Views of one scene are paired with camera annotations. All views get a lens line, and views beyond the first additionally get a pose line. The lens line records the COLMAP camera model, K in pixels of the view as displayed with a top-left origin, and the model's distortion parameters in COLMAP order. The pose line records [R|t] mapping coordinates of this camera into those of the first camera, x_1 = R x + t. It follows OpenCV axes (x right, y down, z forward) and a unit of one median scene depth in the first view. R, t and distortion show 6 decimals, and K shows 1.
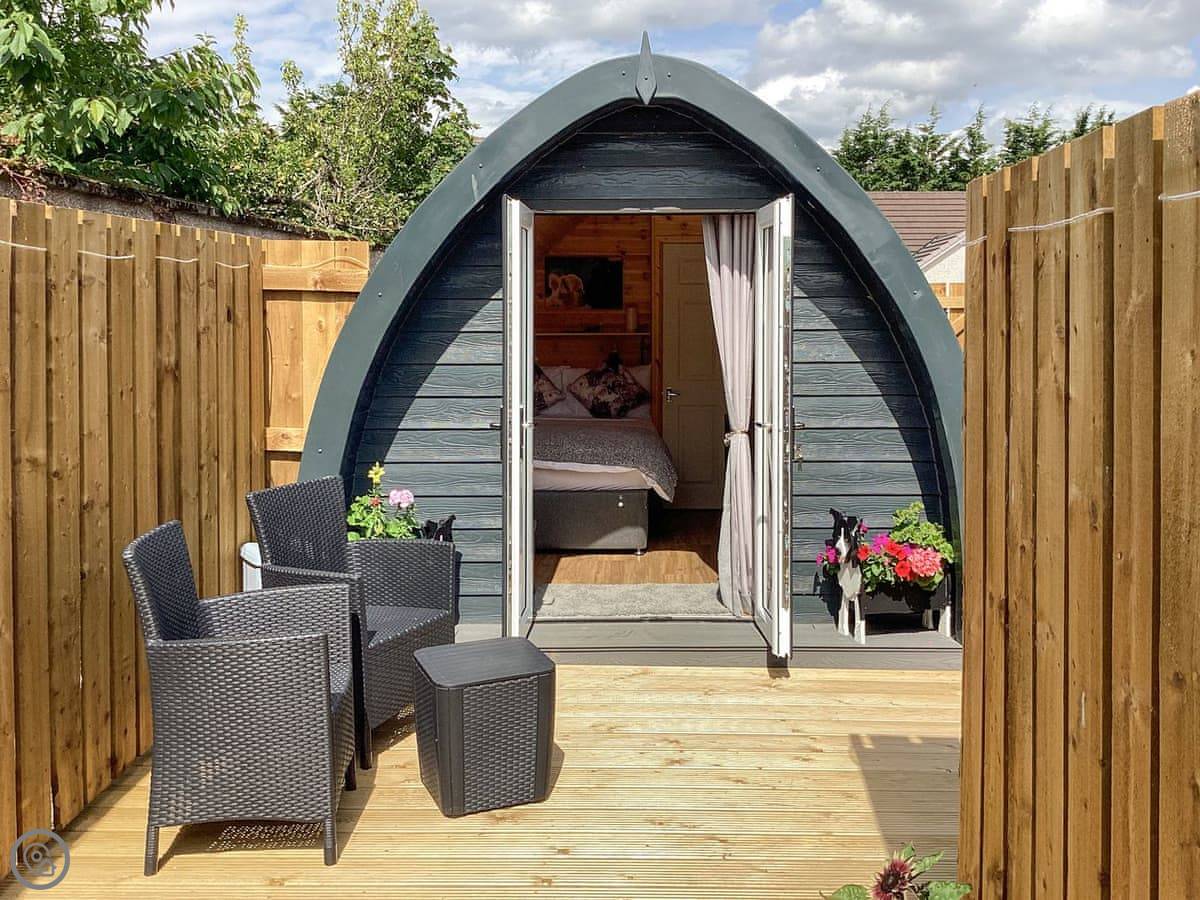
lens RADIAL K [[2894.8, 0, 597.9], [0, 2894.8, 448.4], [0, 0, 1]] dist [0.051512, 0.000000]
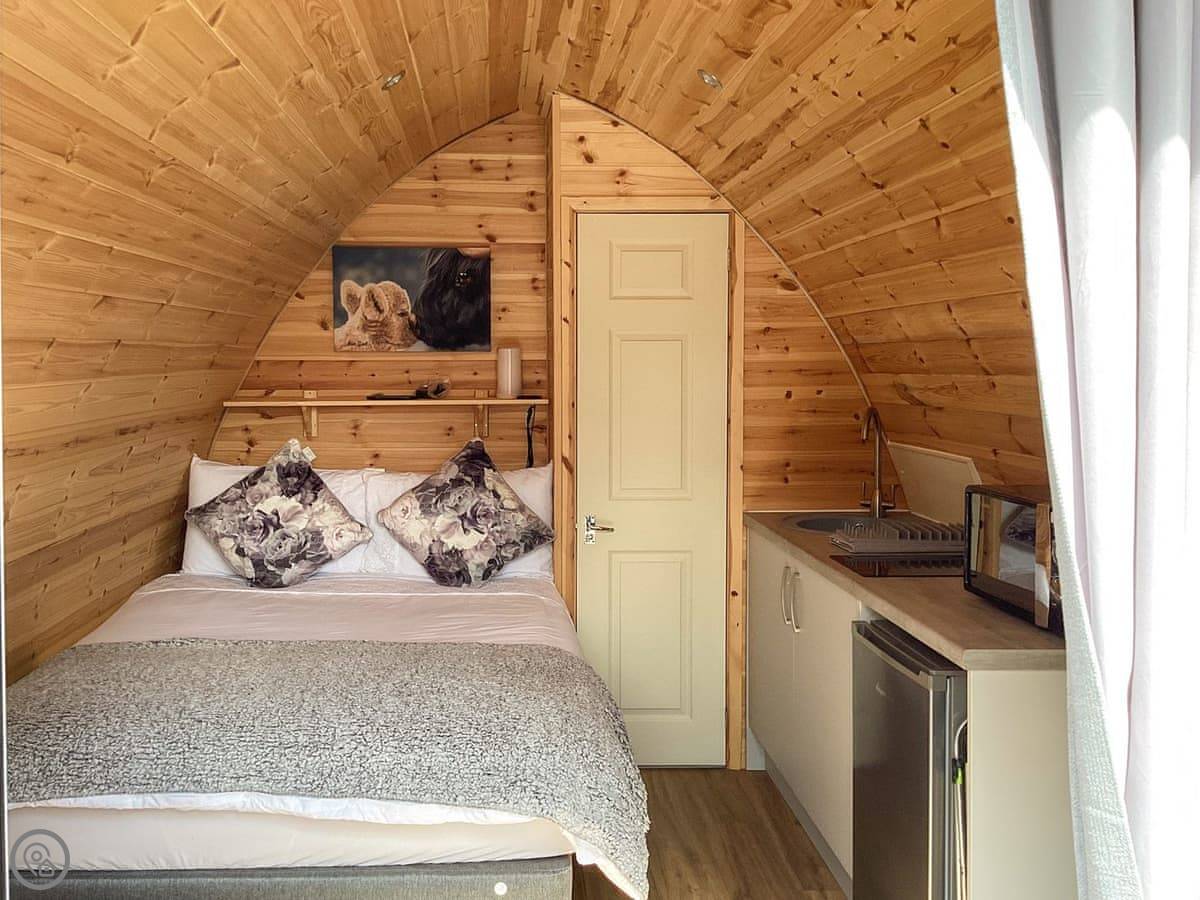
lens RADIAL K [[2894.8, 0, 601.1], [0, 2894.8, 450.5], [0, 0, 1]] dist [0.051512, 0.000000]
pose [[0.998676, -0.003983, 0.051292, 0.002782], [0.004644, 0.999908, -0.012776, -0.037514], [-0.051236, 0.012998, 0.998602, 0.767085]]
